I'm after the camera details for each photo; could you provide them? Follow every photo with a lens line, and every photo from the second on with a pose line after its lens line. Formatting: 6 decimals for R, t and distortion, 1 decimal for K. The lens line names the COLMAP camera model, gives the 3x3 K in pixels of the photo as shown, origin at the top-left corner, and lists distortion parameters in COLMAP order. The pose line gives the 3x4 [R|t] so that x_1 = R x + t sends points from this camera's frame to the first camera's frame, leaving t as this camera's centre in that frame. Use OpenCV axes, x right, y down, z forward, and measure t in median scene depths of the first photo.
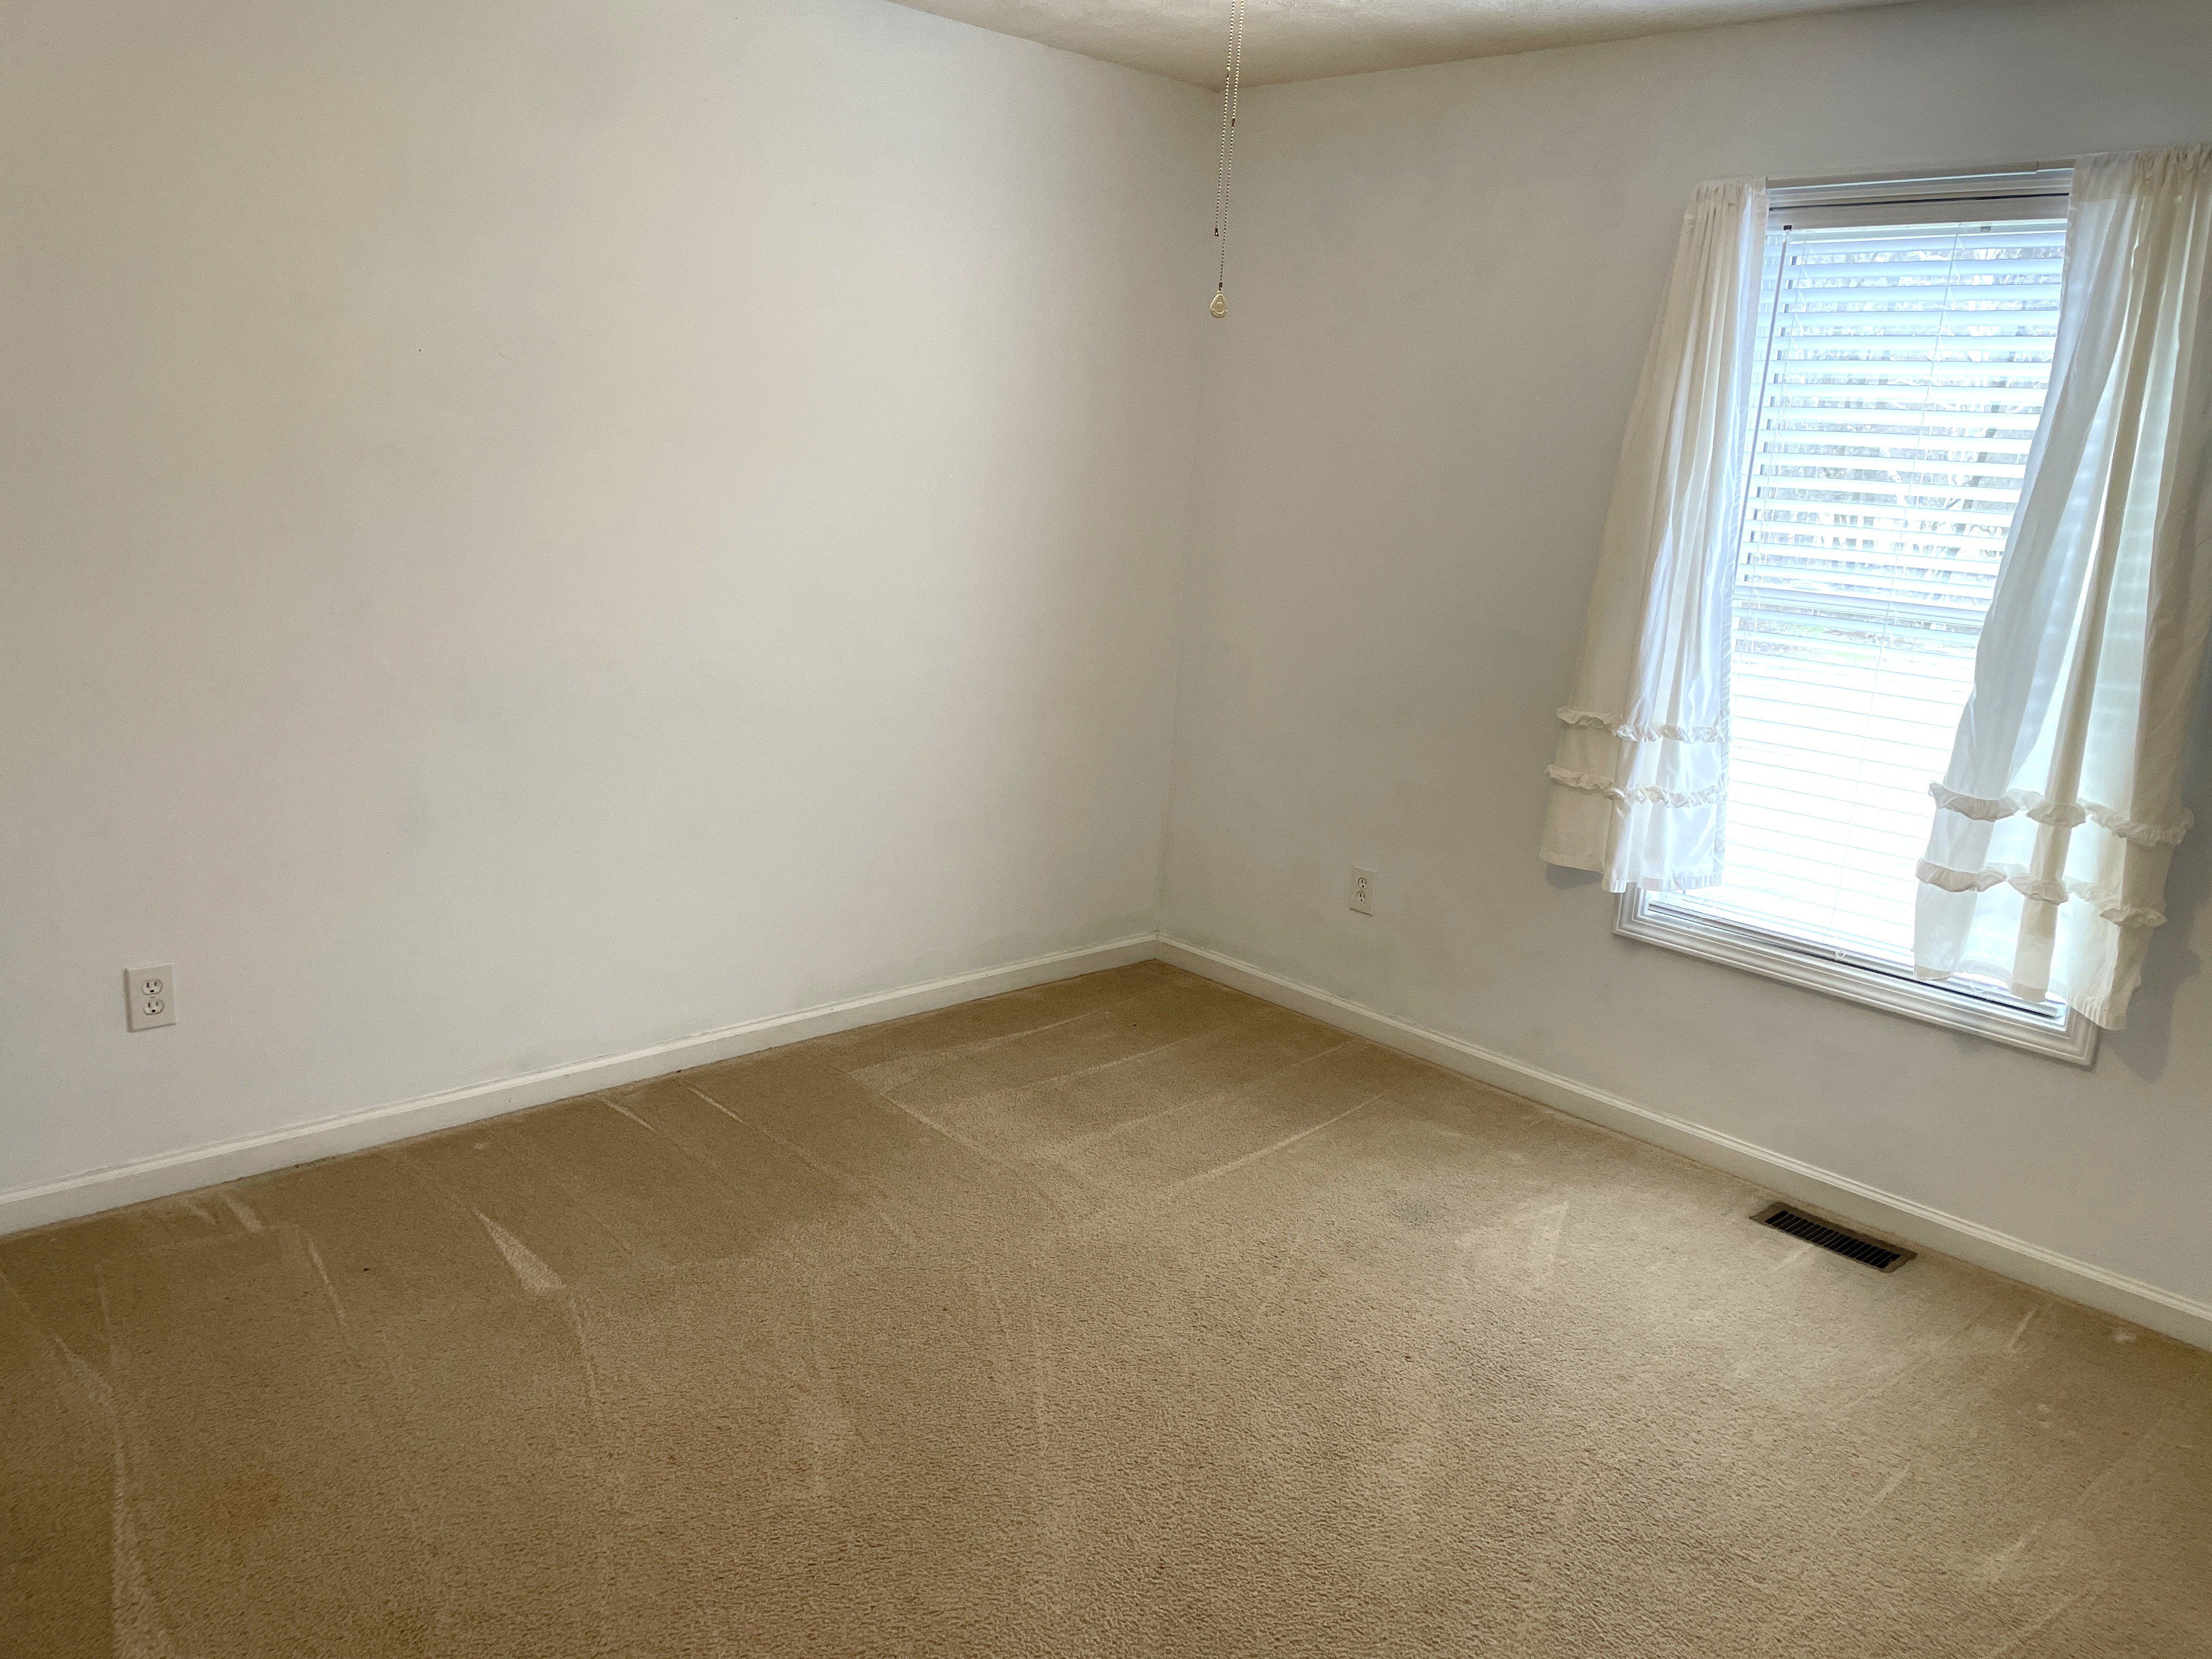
lens RADIAL K [[1661.9, 0, 1100.6], [0, 1661.9, 834.8], [0, 0, 1]] dist [0.061205, -0.033038]
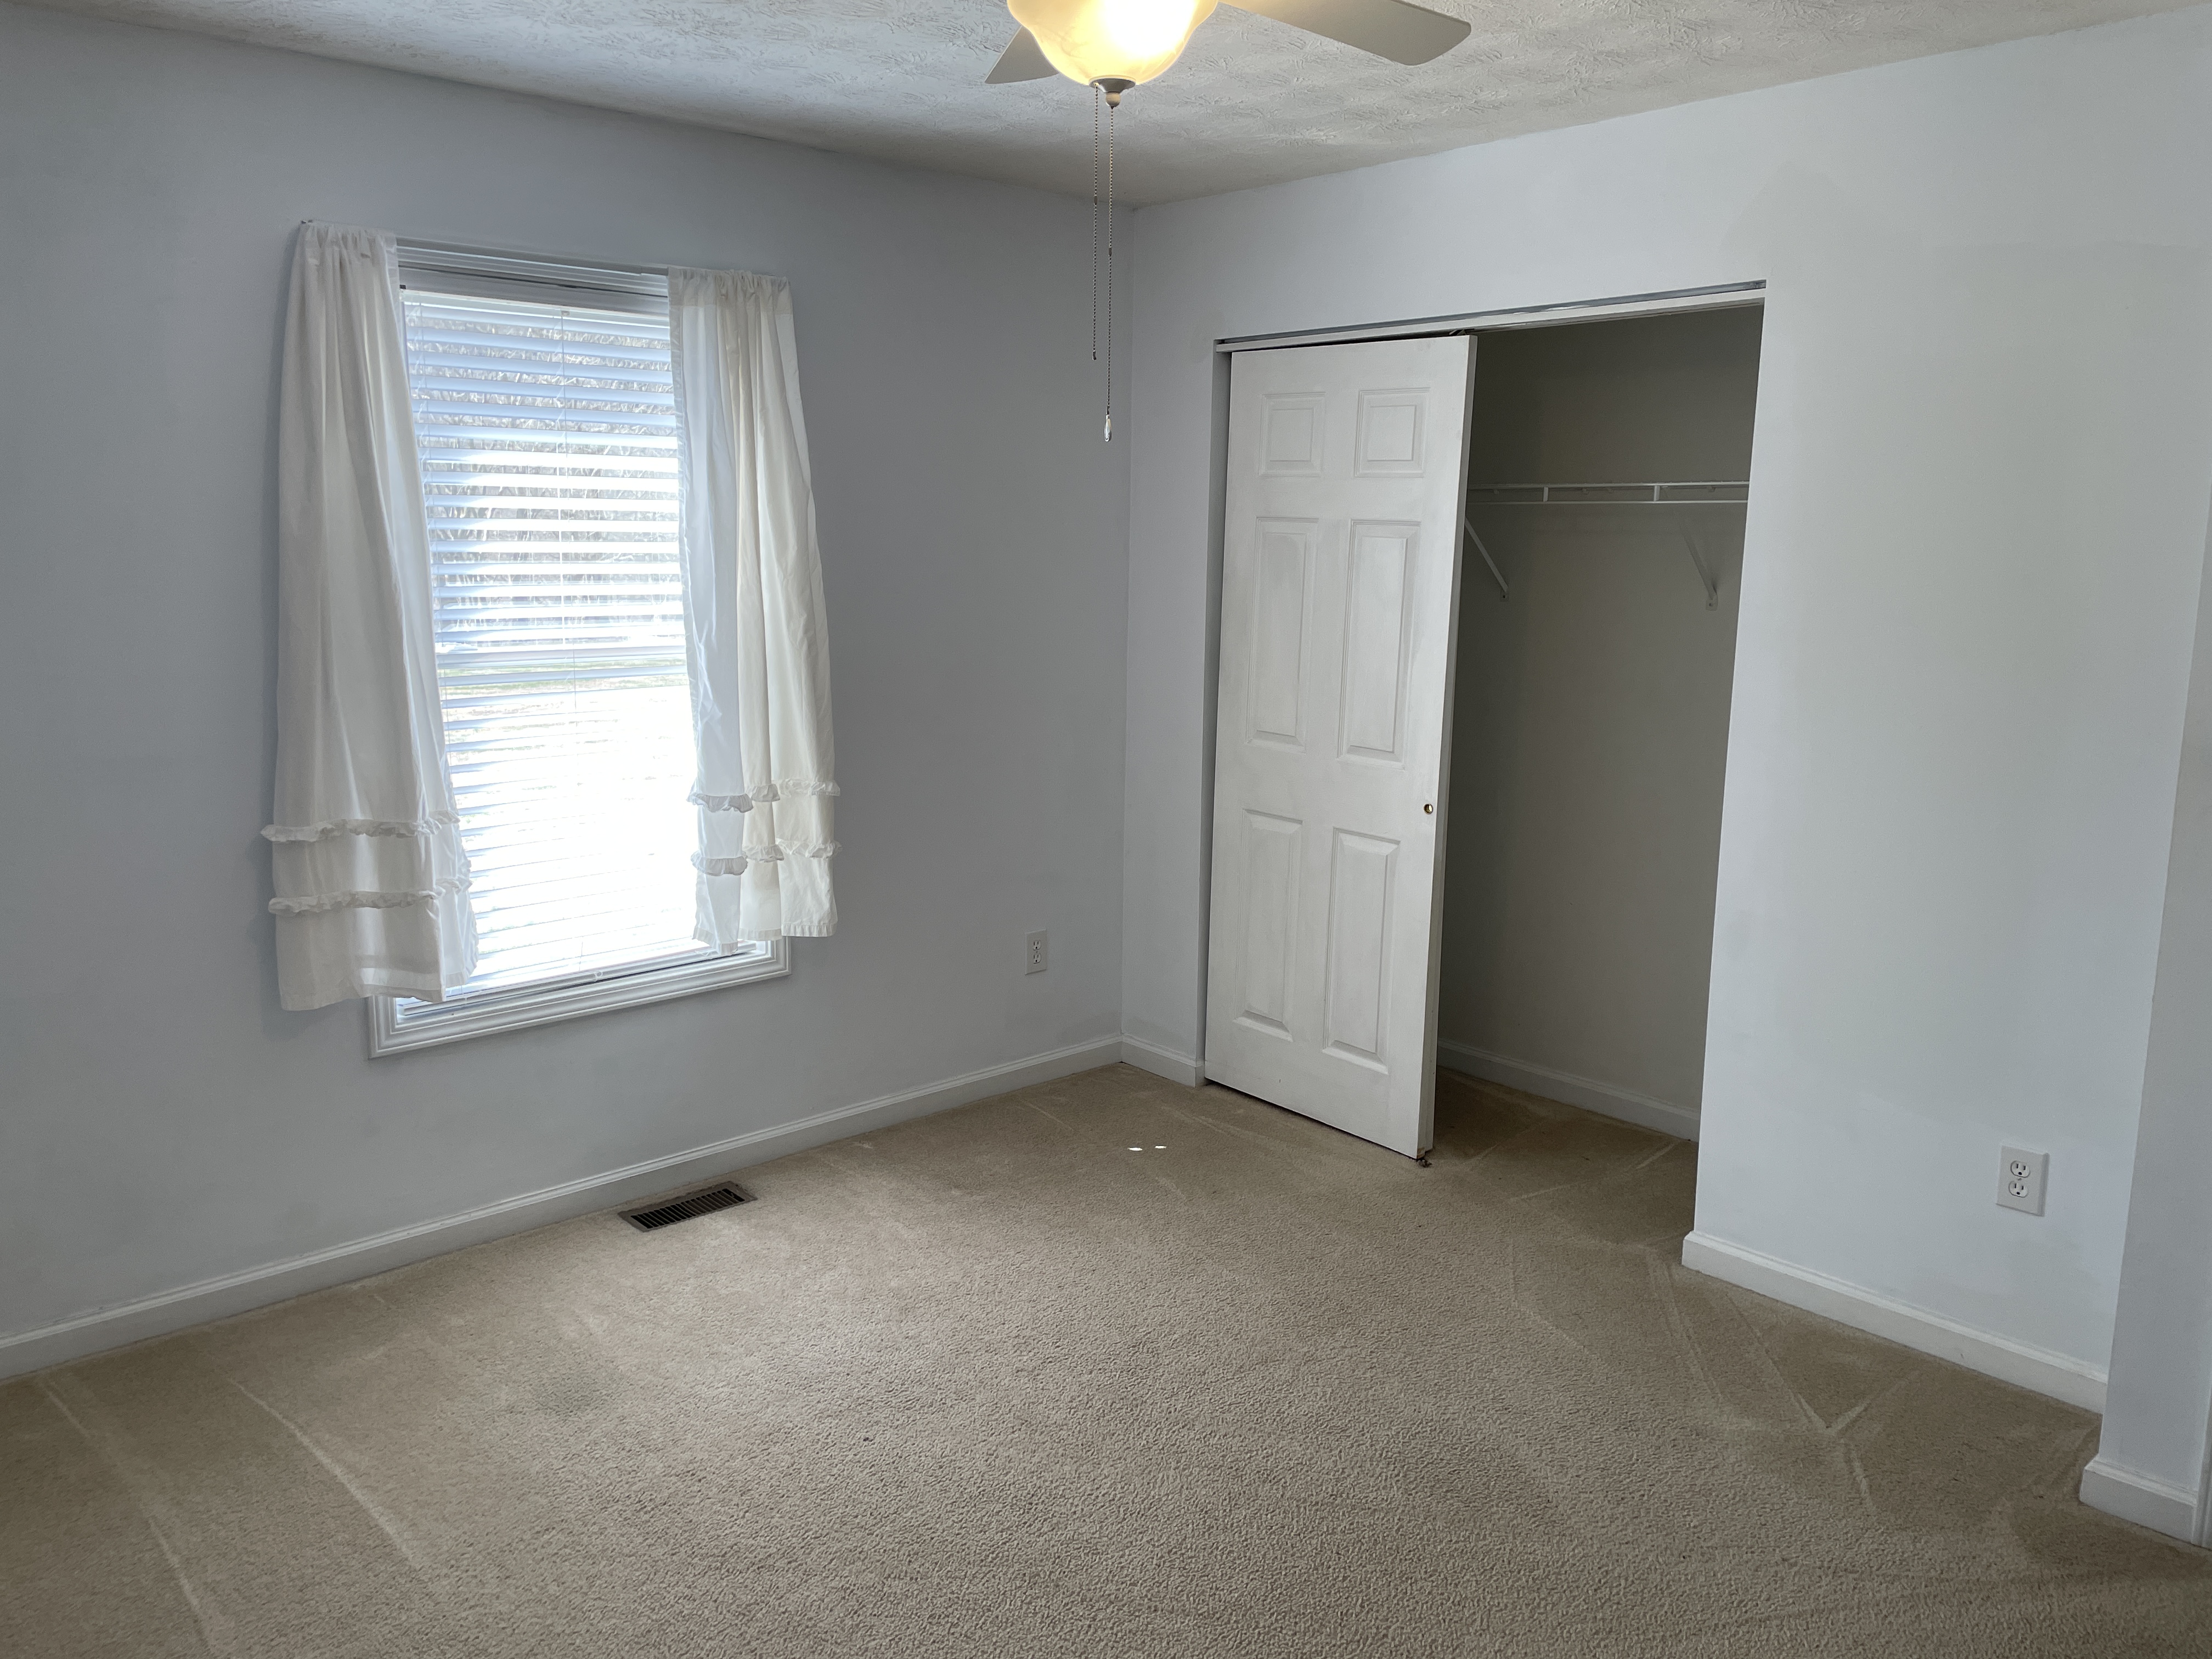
lens RADIAL K [[1661.9, 0, 1092.8], [0, 1661.9, 834.8], [0, 0, 1]] dist [0.061205, -0.033038]
pose [[0.043987, -0.245875, 0.968303, -0.592278], [0.235361, 0.944510, 0.229142, -0.193918], [-0.970912, 0.217821, 0.099415, 0.595240]]
